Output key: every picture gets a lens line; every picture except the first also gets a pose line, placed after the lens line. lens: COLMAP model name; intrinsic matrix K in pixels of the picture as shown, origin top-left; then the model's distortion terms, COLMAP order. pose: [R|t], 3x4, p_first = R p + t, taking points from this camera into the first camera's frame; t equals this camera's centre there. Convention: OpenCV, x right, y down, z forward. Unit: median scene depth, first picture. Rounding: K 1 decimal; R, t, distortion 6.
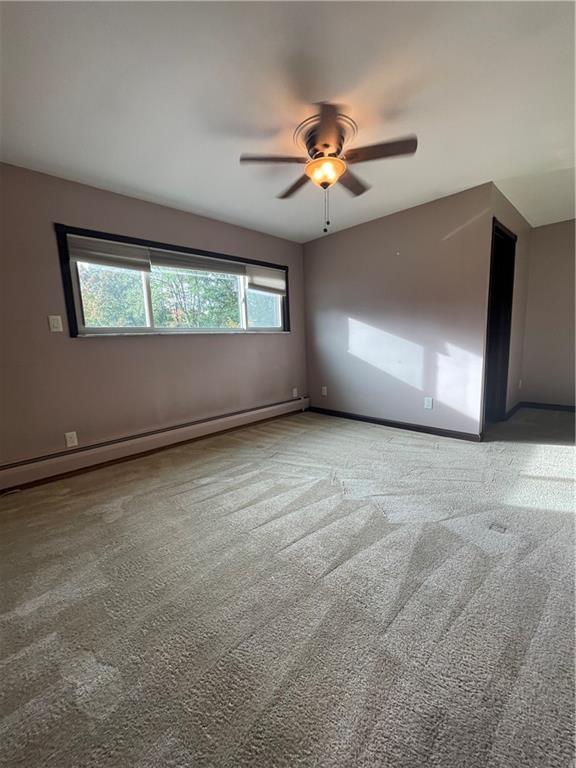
lens RADIAL K [[310.6, 0, 288.0], [0, 310.6, 384.0], [0, 0, 1]] dist [-0.000044, -0.000020]
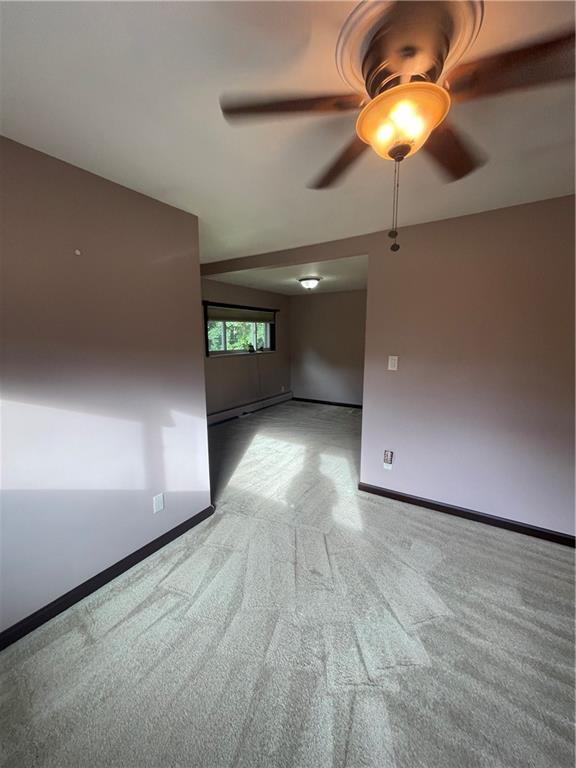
lens RADIAL K [[310.6, 0, 288.0], [0, 310.6, 384.0], [0, 0, 1]] dist [-0.000044, -0.000020]
pose [[-0.194595, -0.111399, 0.974537, -0.226596], [0.154857, 0.977581, 0.142669, -0.247301], [-0.968582, 0.178677, -0.172981, 0.841750]]
